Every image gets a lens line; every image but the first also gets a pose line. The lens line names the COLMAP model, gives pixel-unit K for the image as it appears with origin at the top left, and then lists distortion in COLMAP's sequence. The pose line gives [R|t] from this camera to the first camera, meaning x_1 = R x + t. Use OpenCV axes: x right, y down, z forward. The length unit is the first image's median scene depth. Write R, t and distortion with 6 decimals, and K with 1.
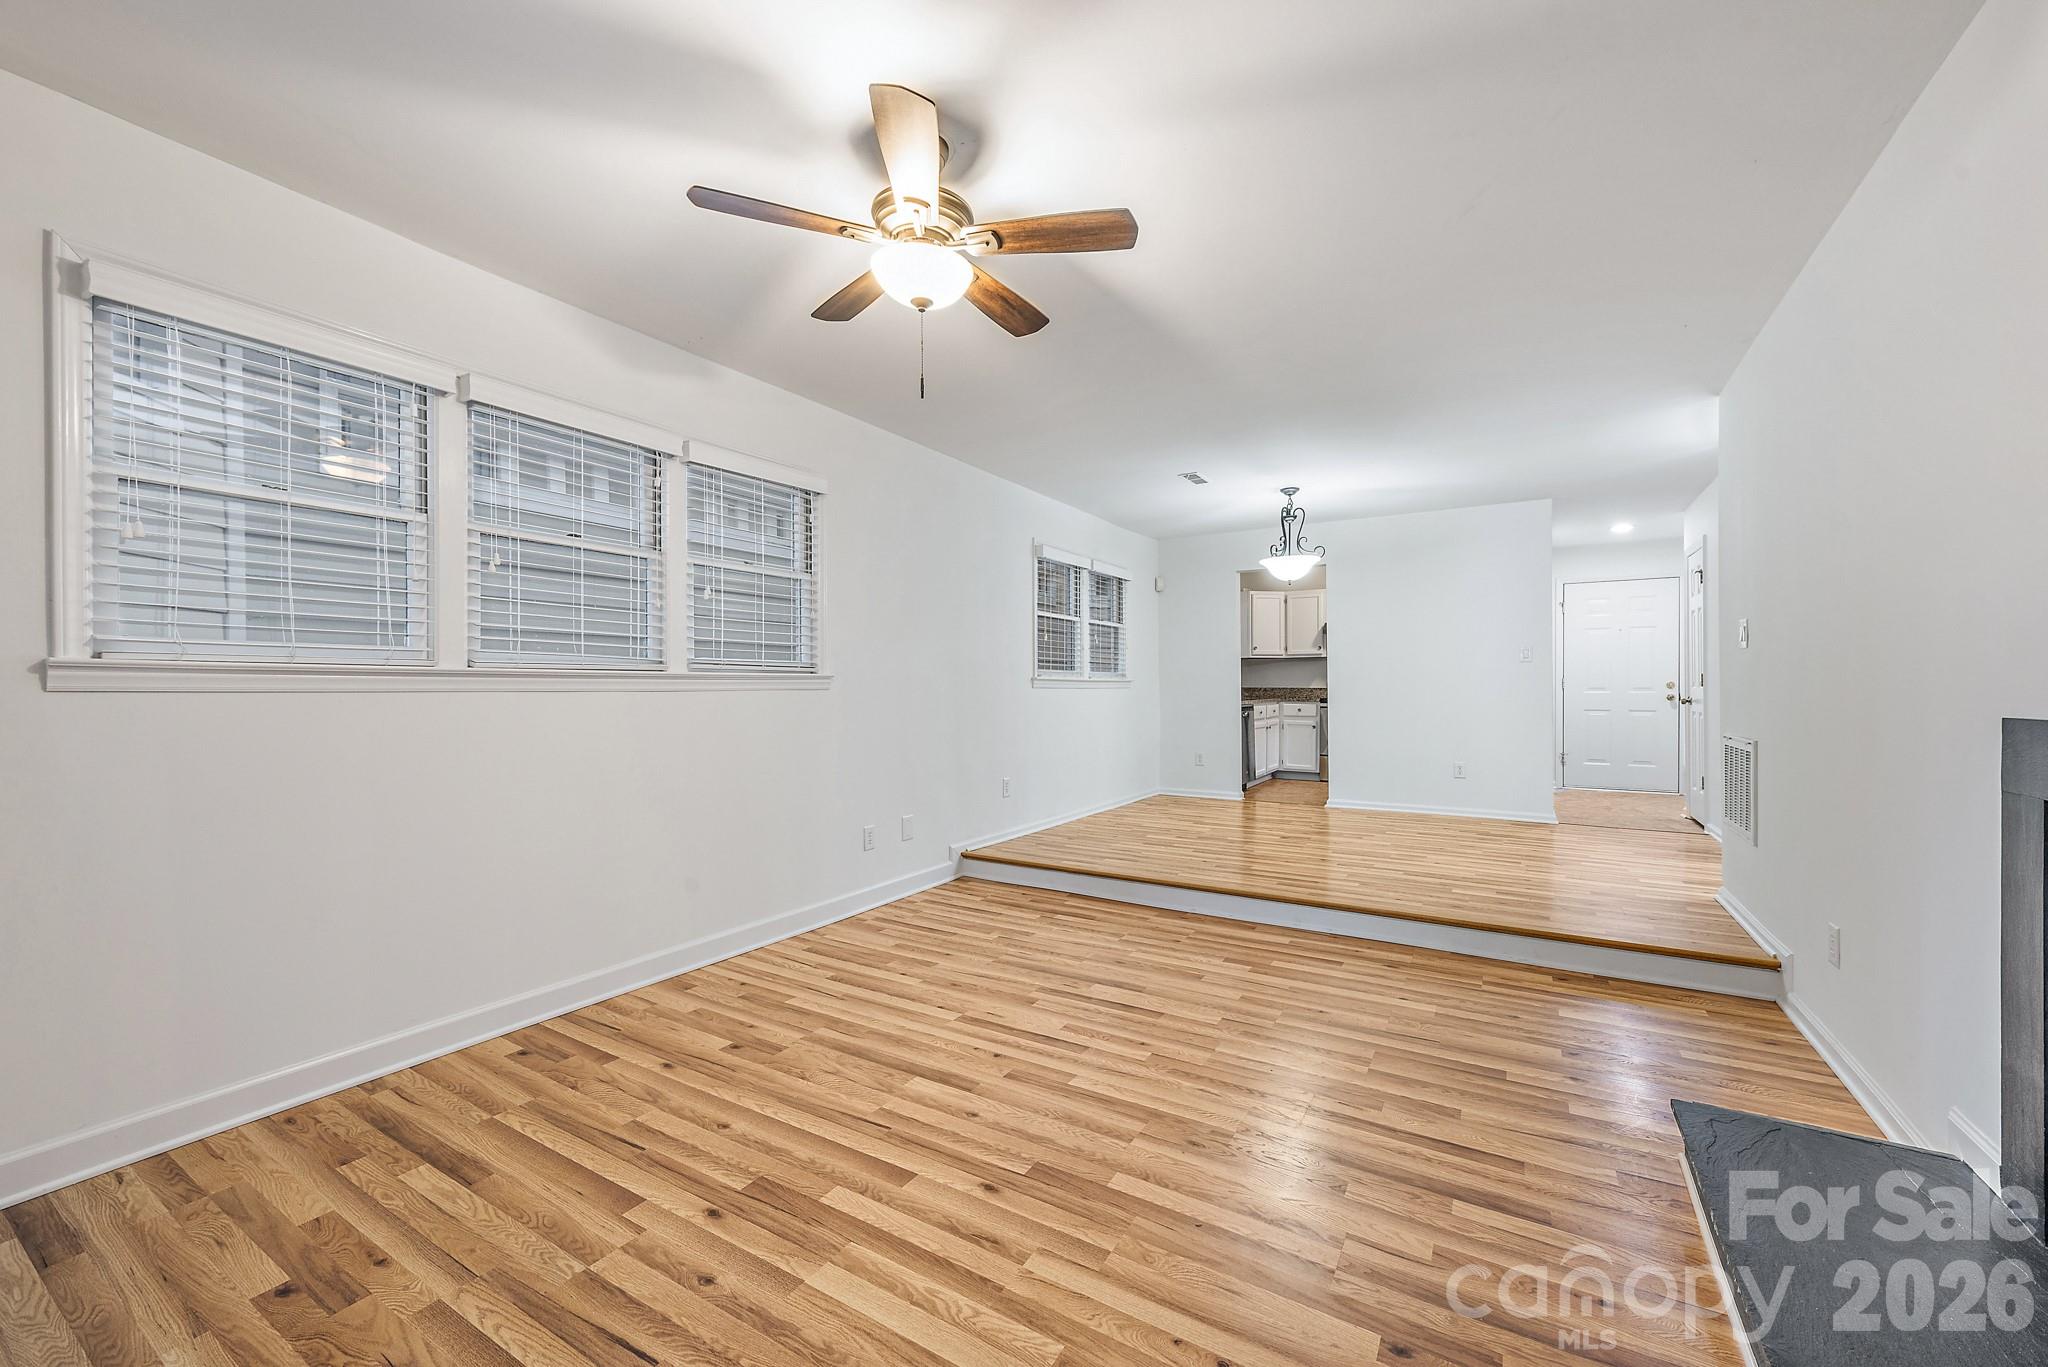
lens RADIAL K [[800.6, 0, 1031.4], [0, 800.6, 695.4], [0, 0, 1]] dist [0.002802, 0.000072]
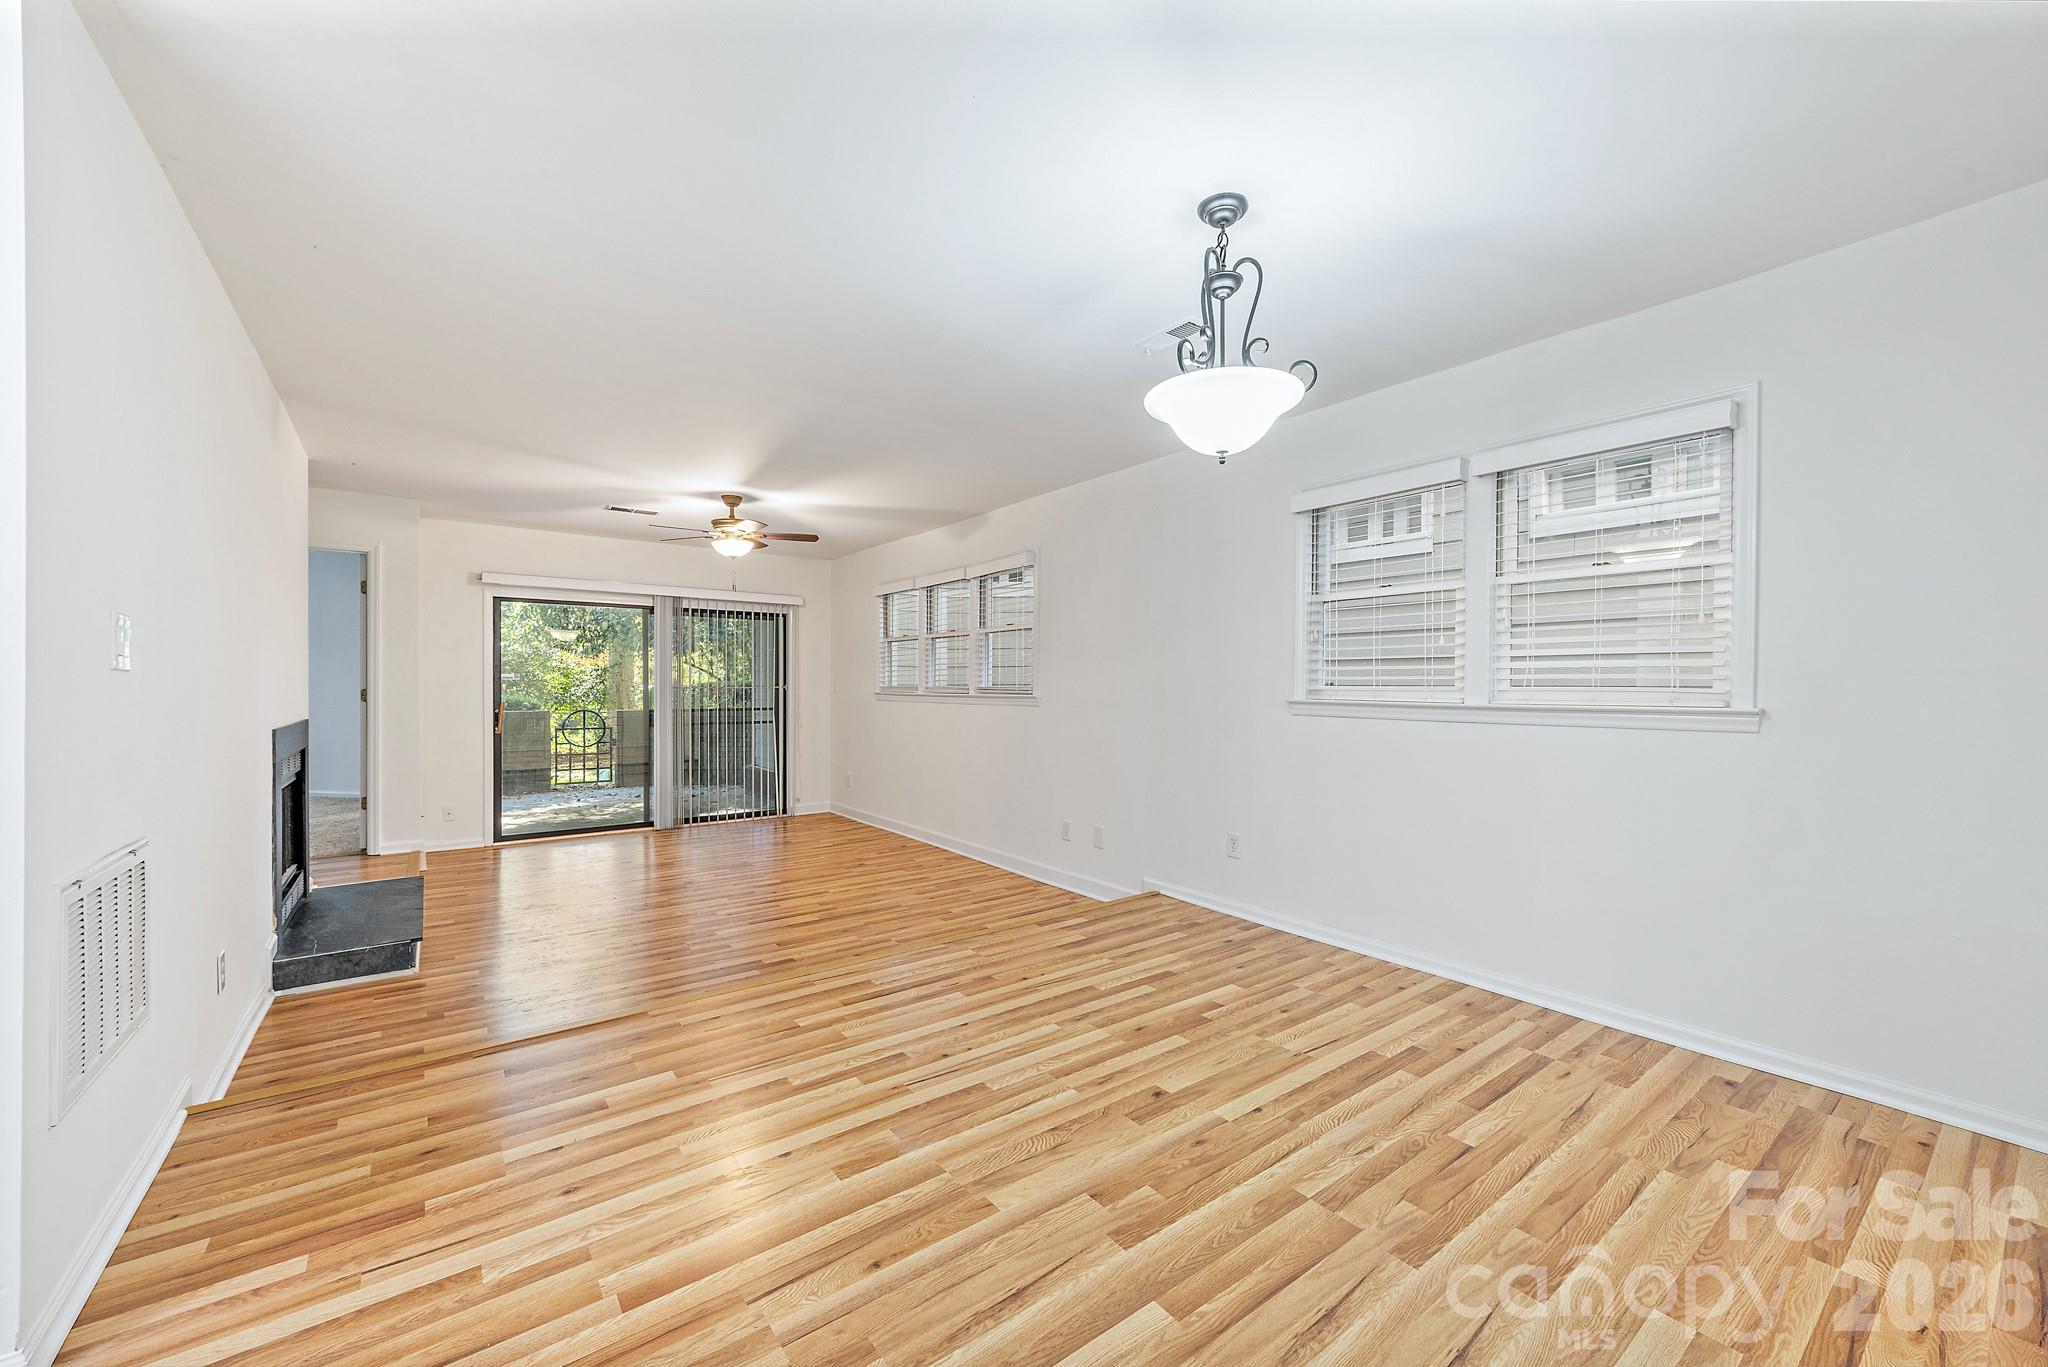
lens RADIAL K [[800.6, 0, 1032.4], [0, 800.6, 677.0], [0, 0, 1]] dist [0.002802, 0.000072]
pose [[-0.378048, -0.006120, -0.925766, 1.102089], [-0.007707, 0.999964, -0.003463, -0.056761], [0.925754, 0.005826, -0.378082, 1.658560]]
